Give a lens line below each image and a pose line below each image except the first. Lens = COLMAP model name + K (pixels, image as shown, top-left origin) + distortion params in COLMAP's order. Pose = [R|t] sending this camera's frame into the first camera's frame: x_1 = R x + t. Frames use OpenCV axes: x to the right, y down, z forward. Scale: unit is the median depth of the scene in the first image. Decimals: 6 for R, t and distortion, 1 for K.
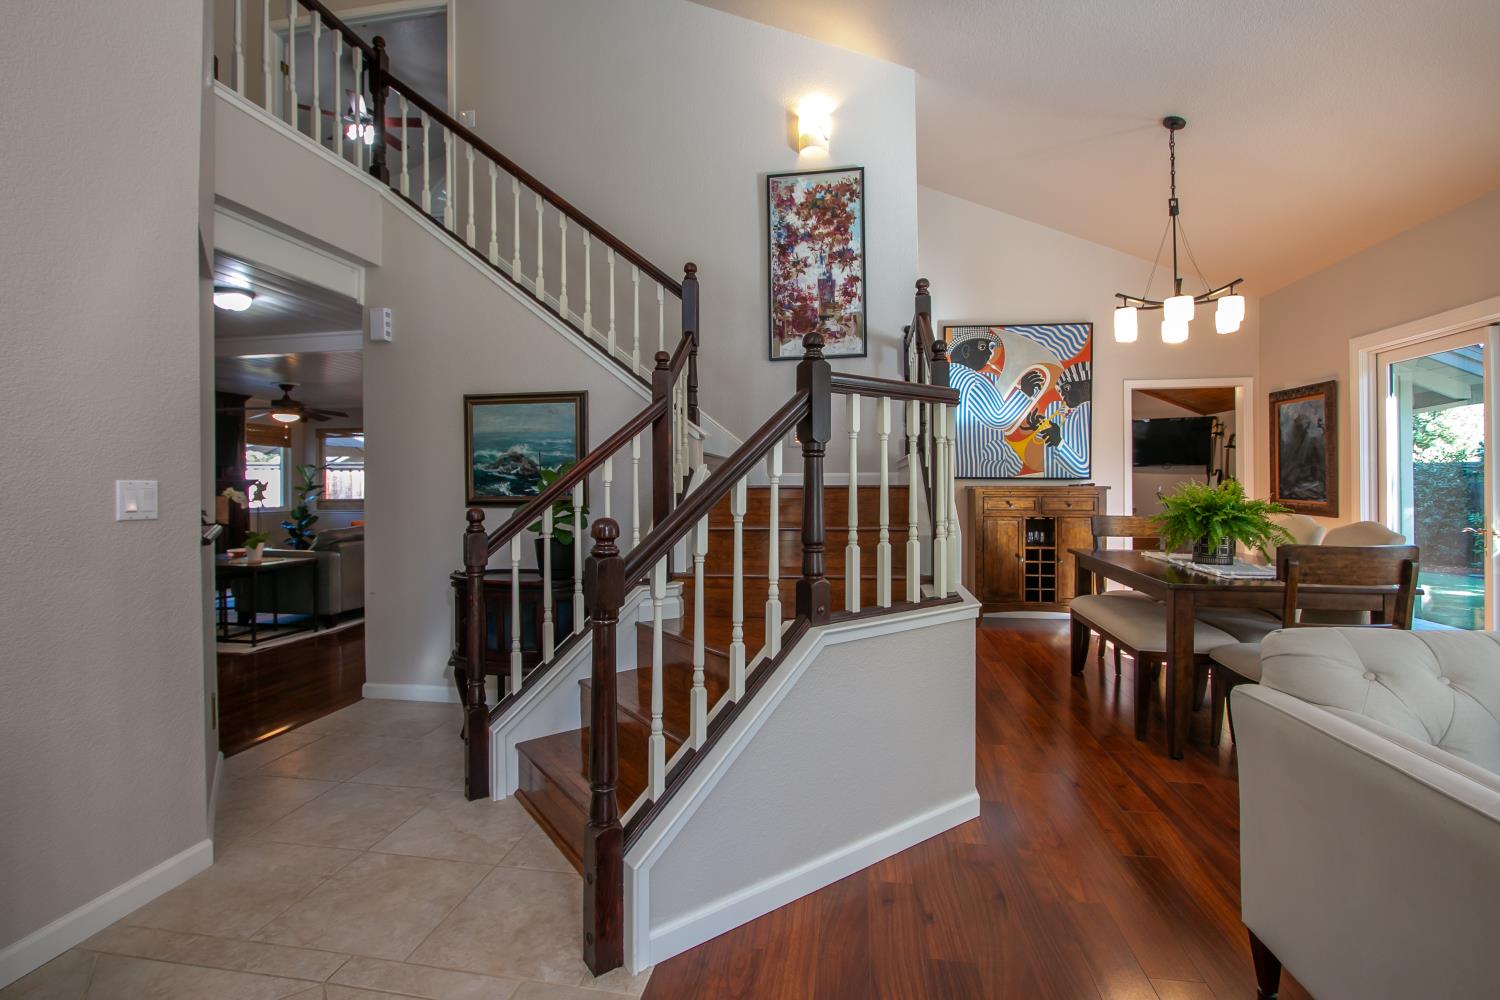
lens RADIAL K [[708.4, 0, 709.7], [0, 708.4, 481.3], [0, 0, 1]] dist [-0.017700, -0.000166]
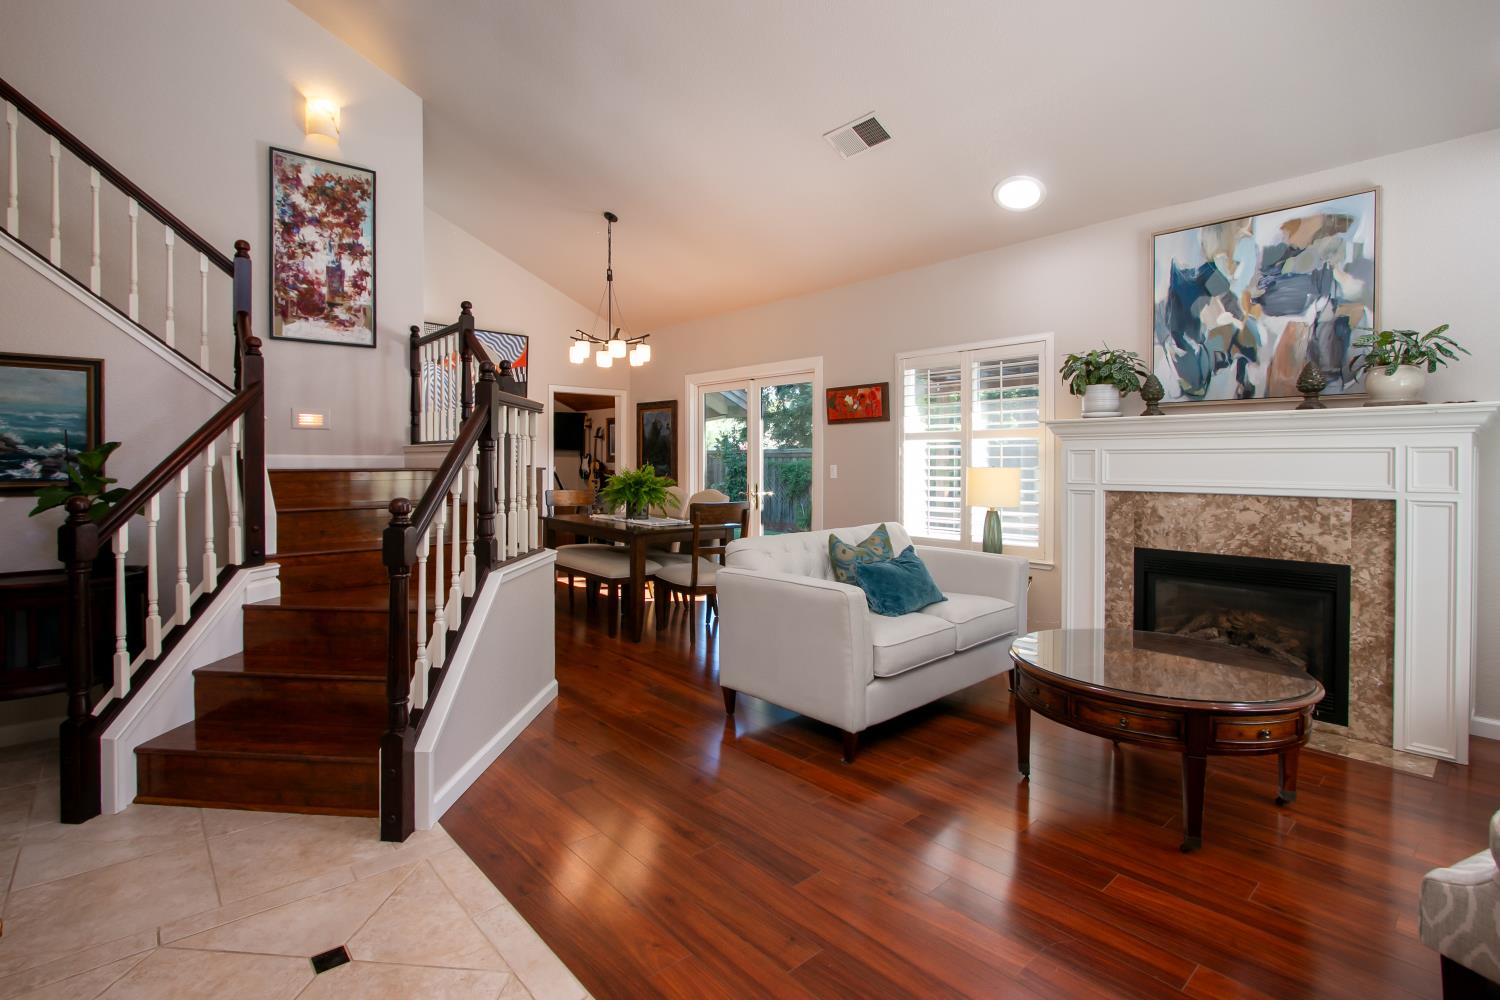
lens RADIAL K [[747.9, 0, 729.7], [0, 747.9, 466.2], [0, 0, 1]] dist [-0.006756, -0.000815]
pose [[0.624085, 0.000562, 0.781356, -0.323843], [-0.009106, 0.999937, 0.006554, -0.008248], [-0.781303, -0.011205, 0.624051, -0.132659]]
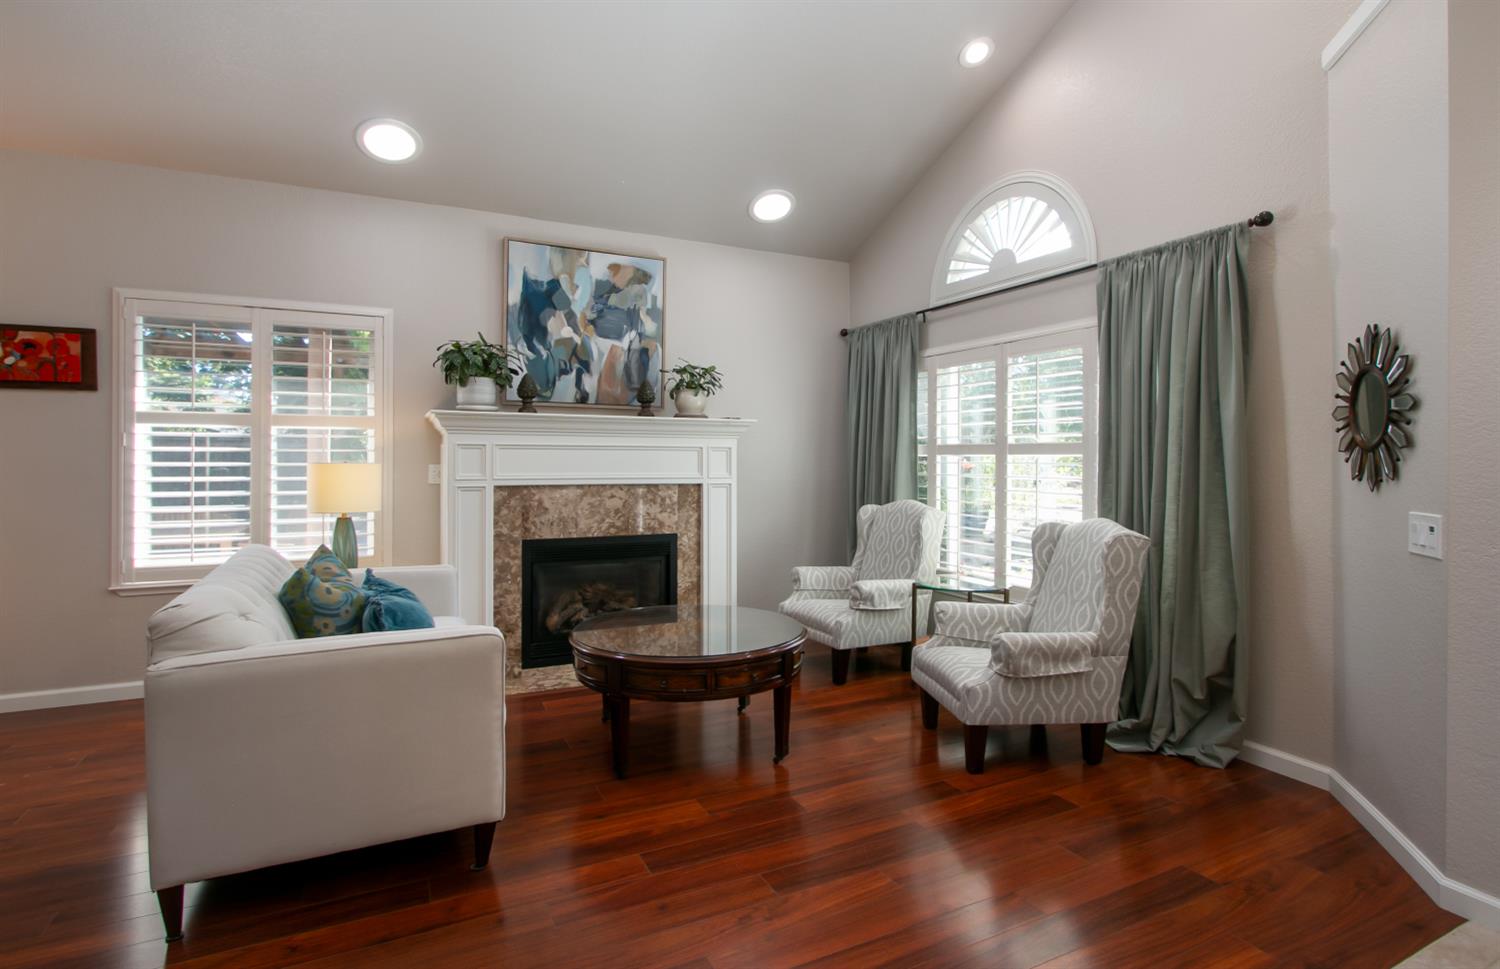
lens RADIAL K [[737.5, 0, 795.6], [0, 737.5, 455.0], [0, 0, 1]] dist [-0.017255, 0.001834]
pose [[-0.626944, 0.003178, 0.779058, -0.244519], [-0.006320, 0.999938, -0.009165, -0.008300], [-0.779039, -0.010669, -0.626885, 0.326926]]
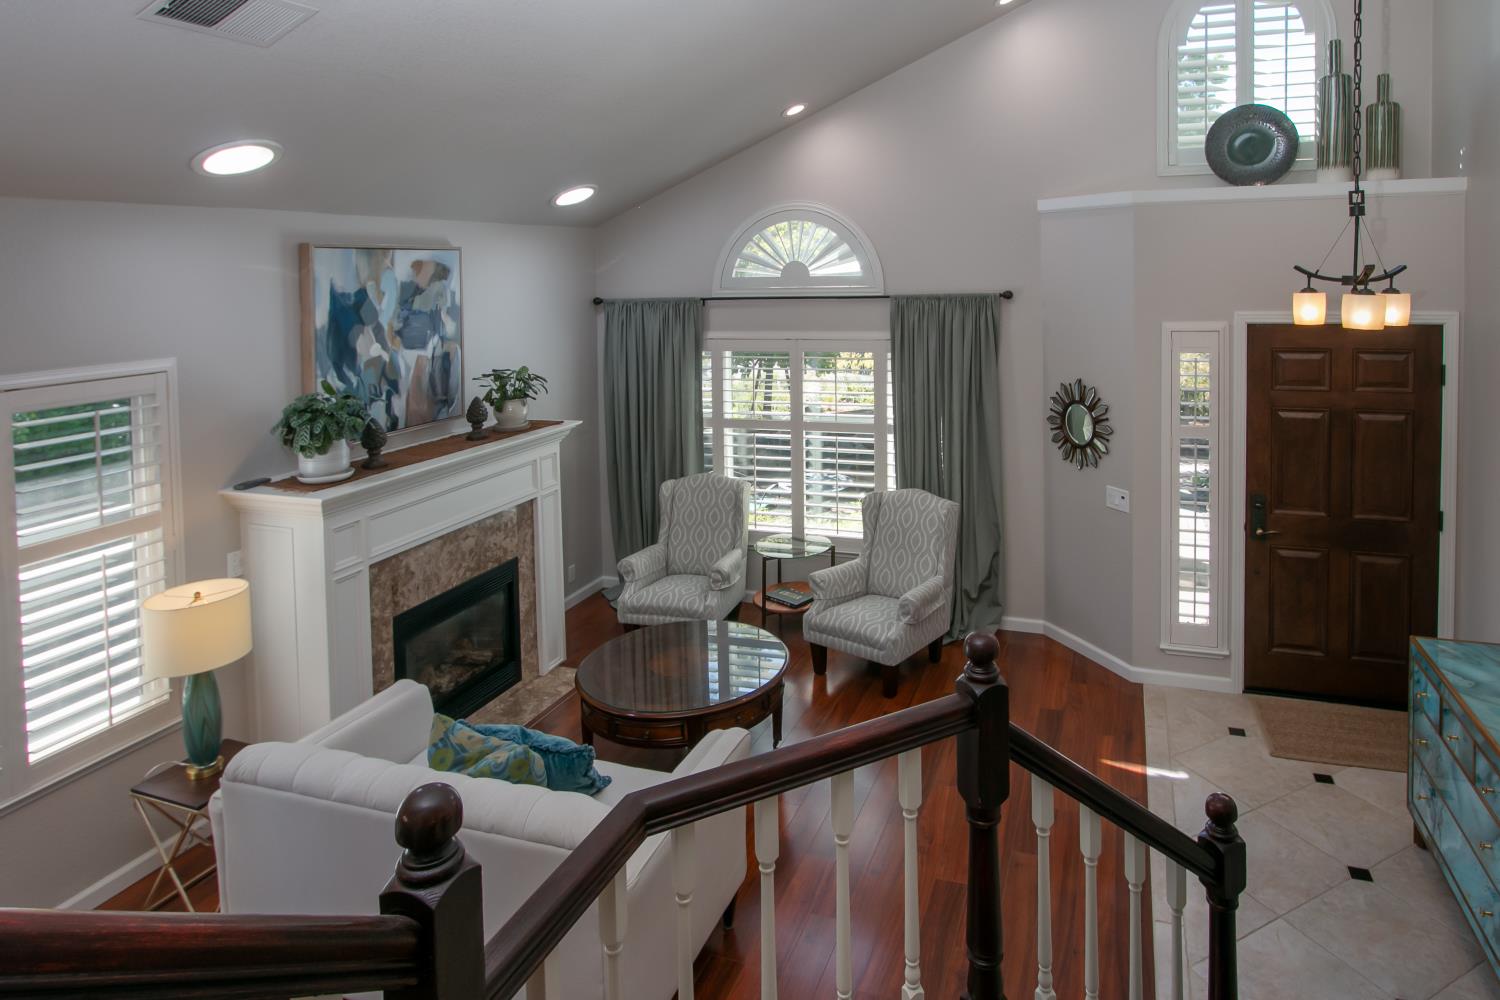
lens RADIAL K [[847.5, 0, 849.5], [0, 847.5, 300.5], [0, 0, 1]] dist [-0.000475, 0.000154]
pose [[-0.992328, 0.013299, 0.122917, 0.065609], [0.016729, 0.999498, 0.026910, -0.245926], [-0.122498, 0.028760, -0.992052, 0.809142]]
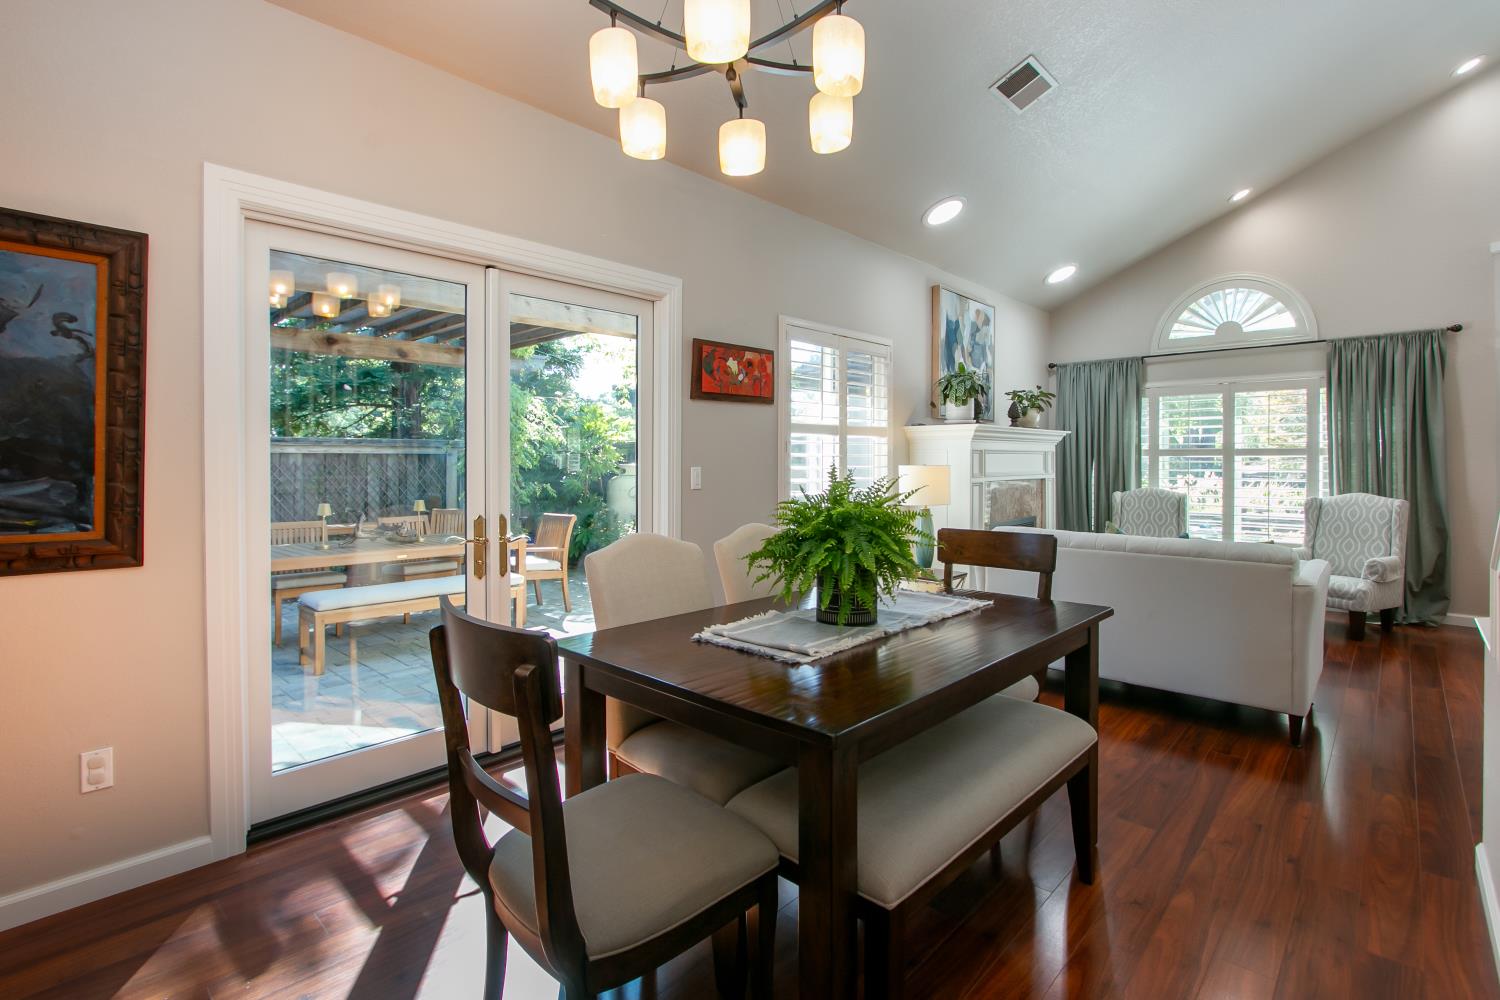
lens RADIAL K [[708.1, 0, 797.8], [0, 708.1, 461.3], [0, 0, 1]] dist [-0.002637, -0.000066]
pose [[-0.865495, 0.004082, 0.500901, 0.336932], [0.003049, 0.999991, -0.002881, -0.007295], [-0.500908, -0.000966, -0.865500, 1.118482]]
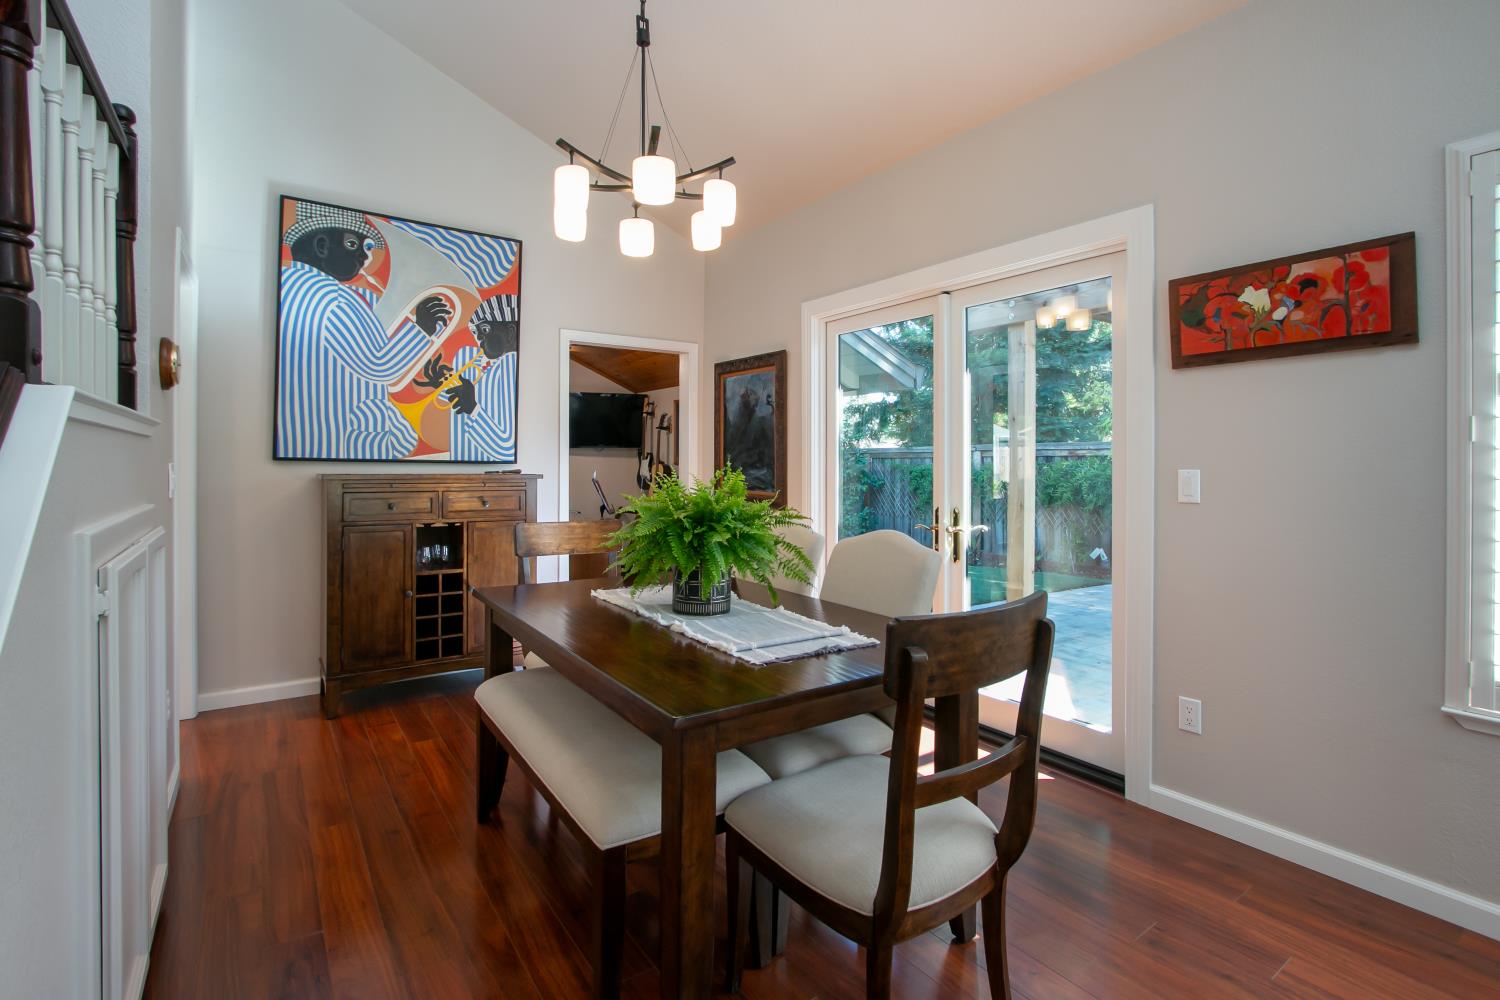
lens RADIAL K [[709.0, 0, 747.4], [0, 709.0, 463.9], [0, 0, 1]] dist [-0.005950, -0.000141]
pose [[0.694724, 0.005603, 0.719254, 0.231430], [-0.008008, 0.999968, -0.000055, -0.005051], [-0.719231, -0.005722, 0.694747, 0.413274]]
